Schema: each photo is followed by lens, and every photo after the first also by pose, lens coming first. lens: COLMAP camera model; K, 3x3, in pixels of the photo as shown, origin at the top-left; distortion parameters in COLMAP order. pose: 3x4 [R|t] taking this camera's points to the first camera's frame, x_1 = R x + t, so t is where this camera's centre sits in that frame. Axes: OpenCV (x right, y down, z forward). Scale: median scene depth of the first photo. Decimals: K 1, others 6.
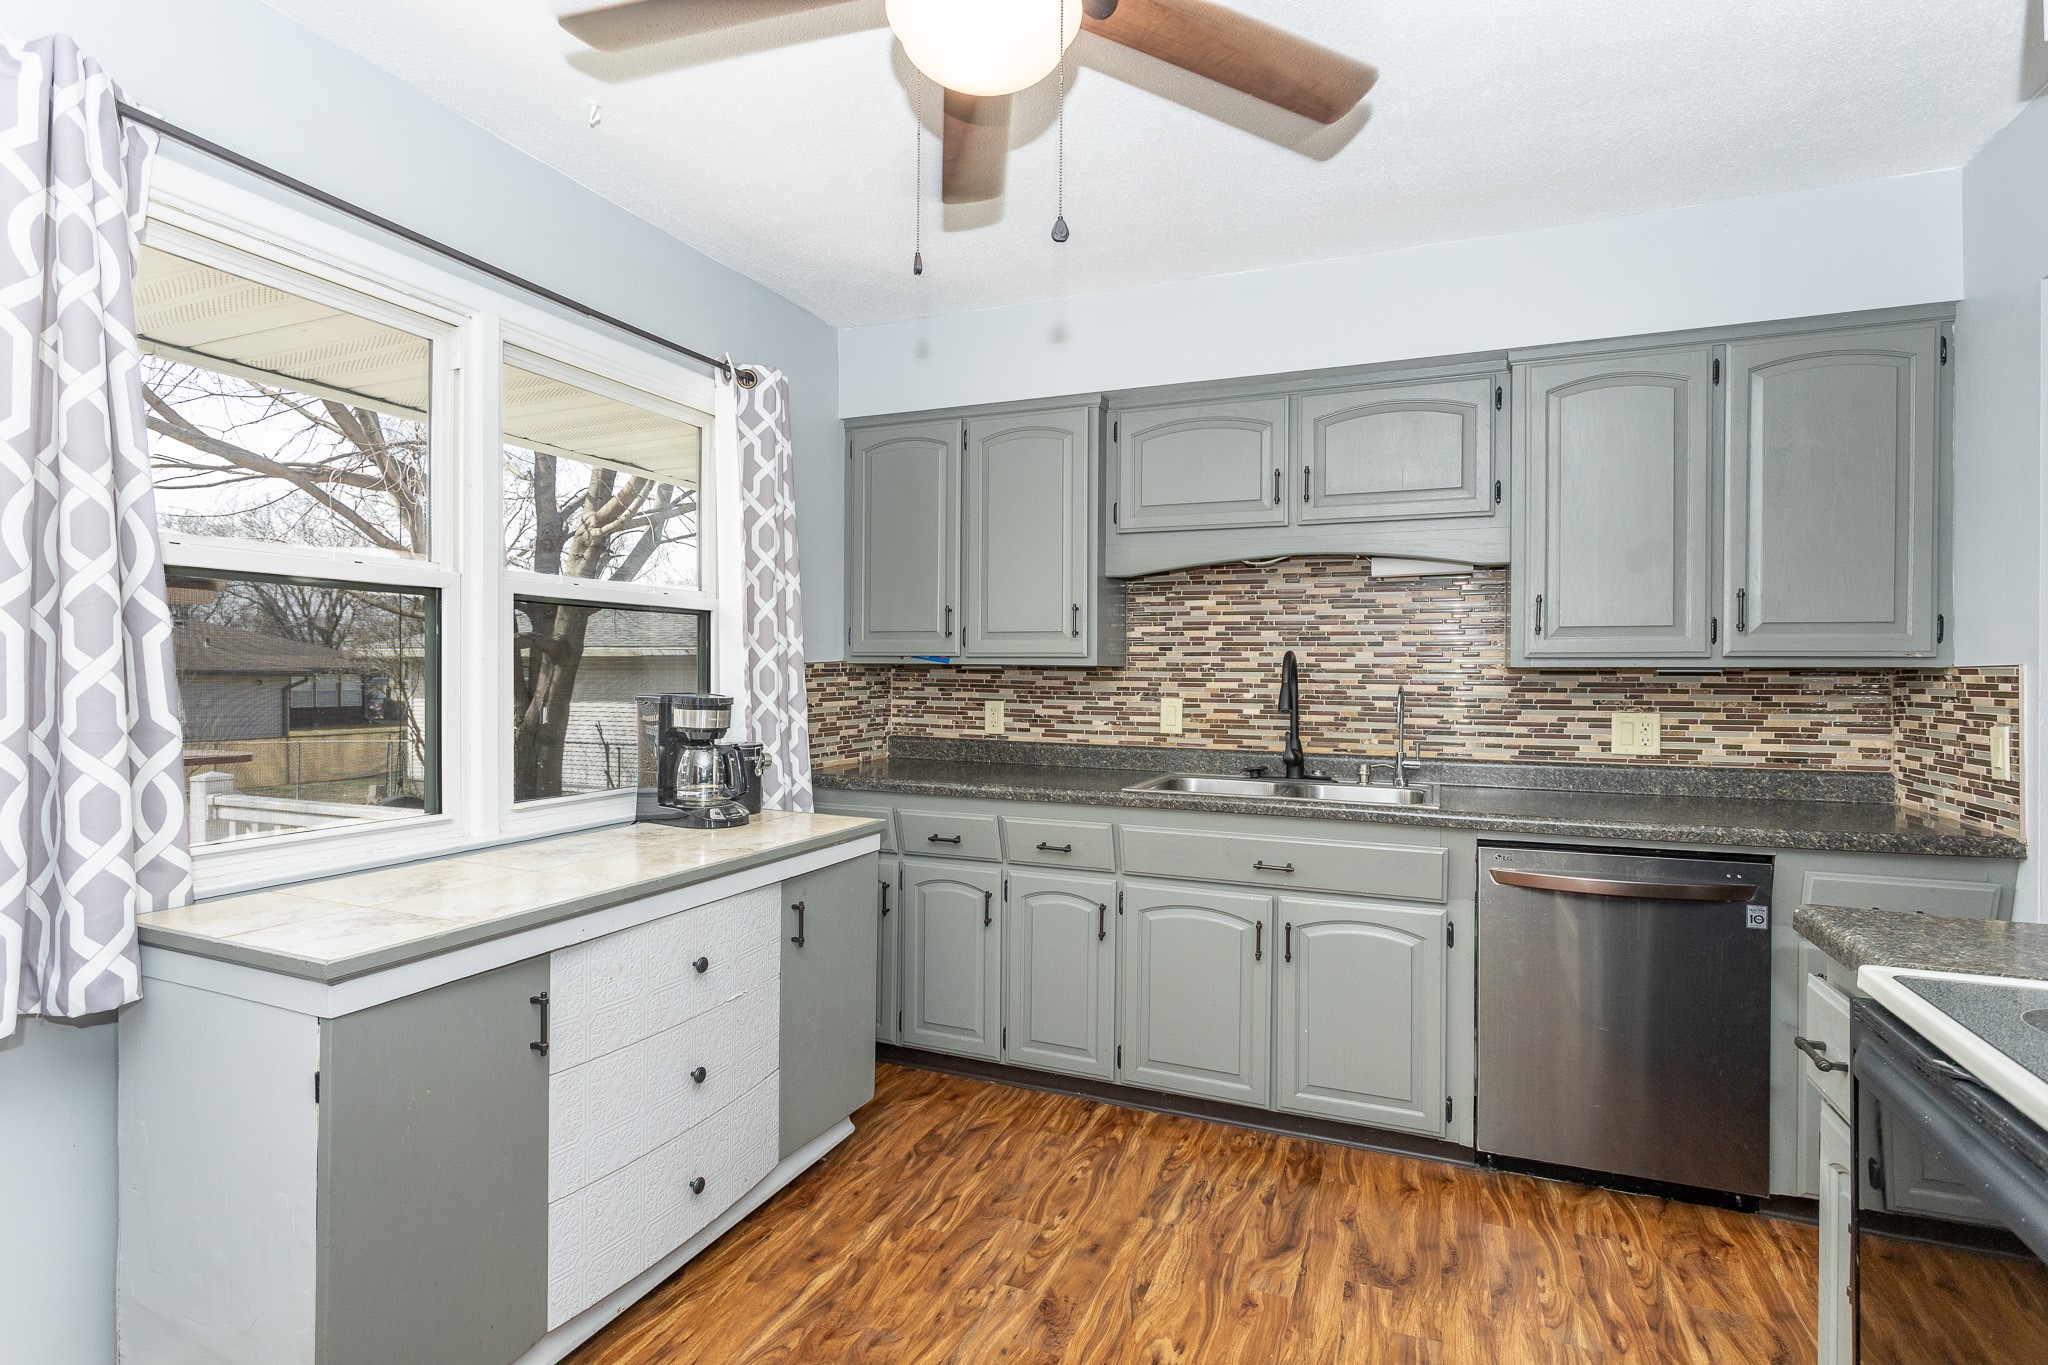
lens RADIAL K [[997.3, 0, 1029.4], [0, 997.3, 669.5], [0, 0, 1]] dist [-0.015376, 0.008630]
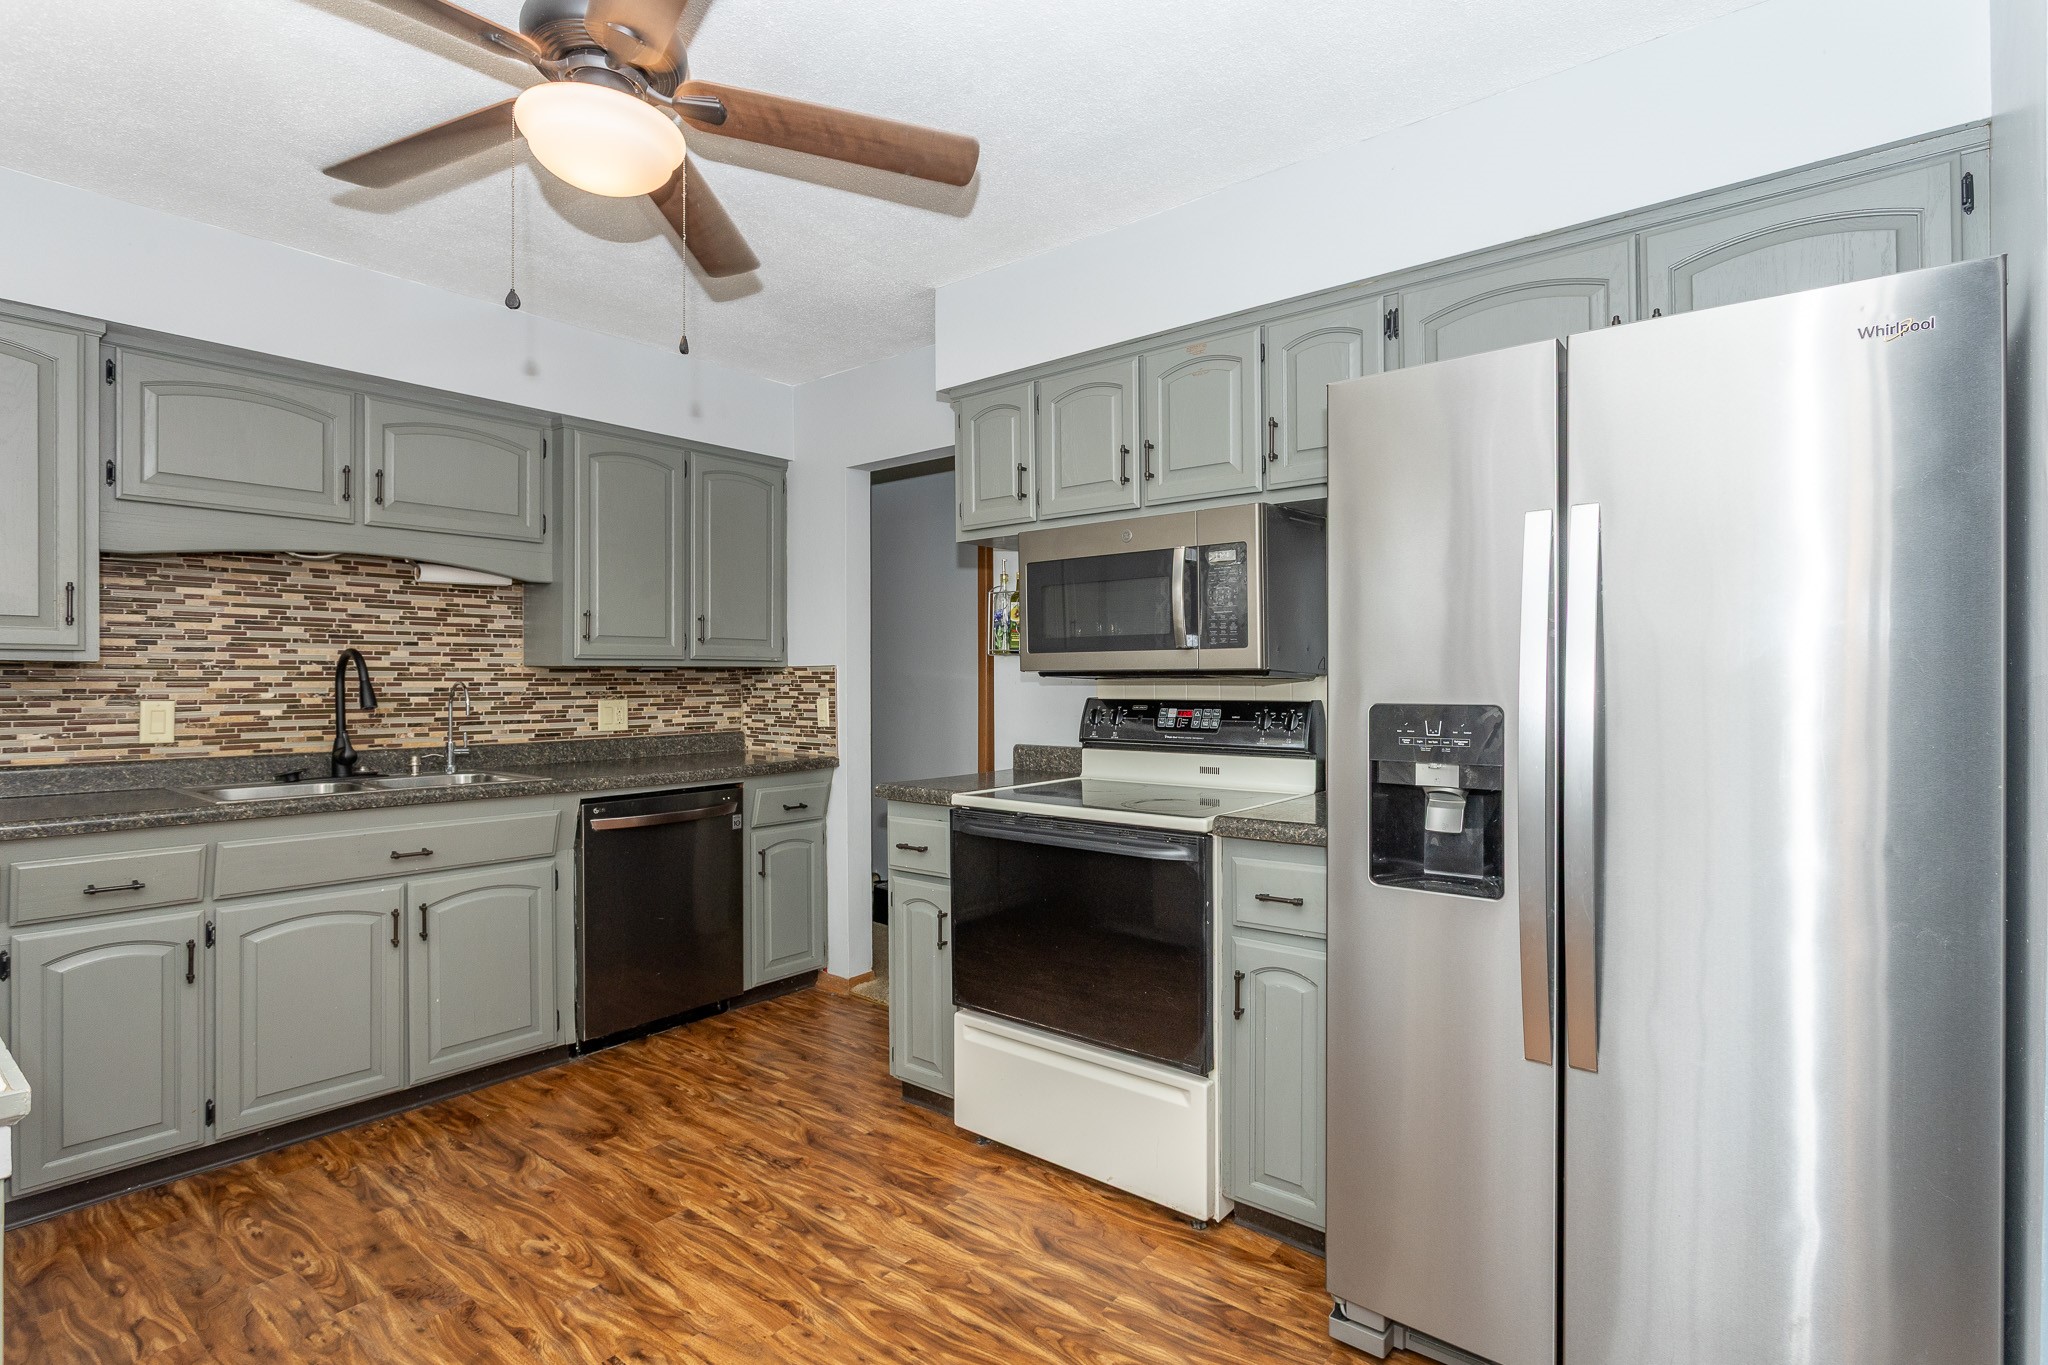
lens RADIAL K [[997.3, 0, 1029.4], [0, 997.3, 669.5], [0, 0, 1]] dist [-0.015376, 0.008630]
pose [[0.284469, 0.001344, 0.958684, -0.554019], [0.000856, 0.999998, -0.001656, 0.005074], [-0.958685, 0.001291, 0.284468, 0.070946]]
